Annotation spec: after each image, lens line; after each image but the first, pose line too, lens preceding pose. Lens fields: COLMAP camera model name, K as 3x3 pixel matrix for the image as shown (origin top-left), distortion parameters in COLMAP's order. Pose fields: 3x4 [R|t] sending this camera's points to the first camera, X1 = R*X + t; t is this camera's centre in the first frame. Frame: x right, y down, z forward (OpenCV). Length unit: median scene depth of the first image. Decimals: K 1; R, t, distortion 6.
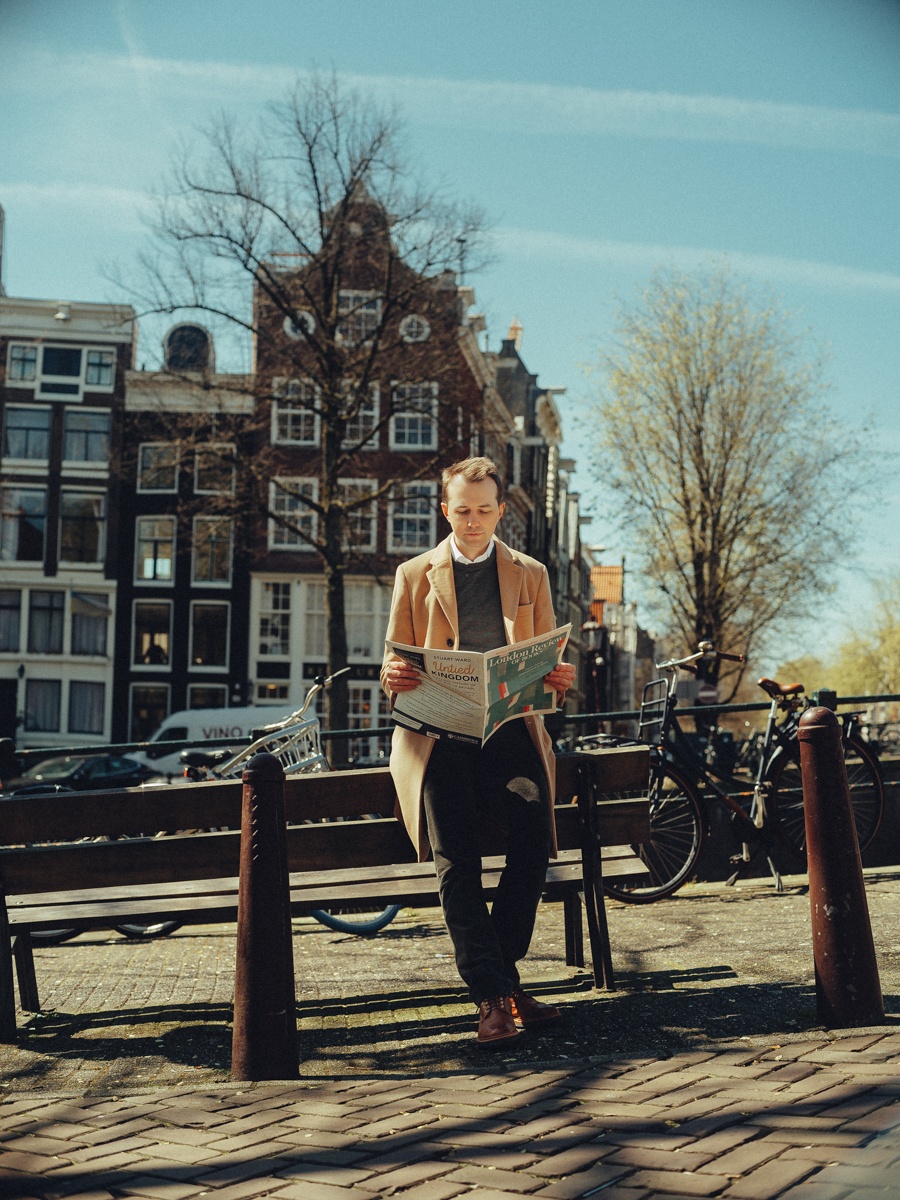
lens RADIAL K [[1566.7, 0, 450.3], [0, 1566.7, 572.3], [0, 0, 1]] dist [-0.017157, -0.282683]
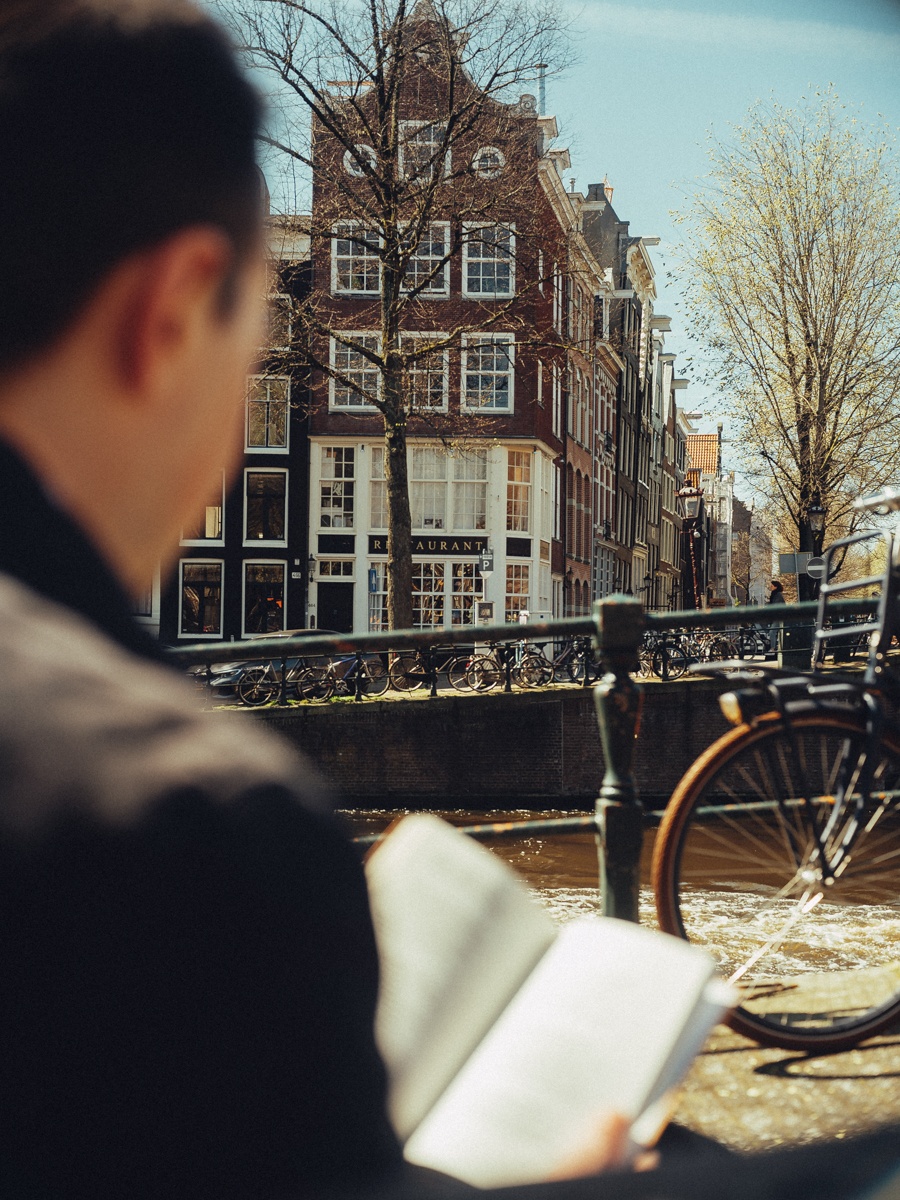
lens RADIAL K [[1494.8, 0, 497.2], [0, 1494.8, 601.9], [0, 0, 1]] dist [-0.147436, -0.028388]
pose [[0.999353, -0.002414, -0.035874, 0.010616], [0.006009, 0.994926, 0.100434, 0.008804], [0.035449, -0.100585, 0.994297, 0.128296]]
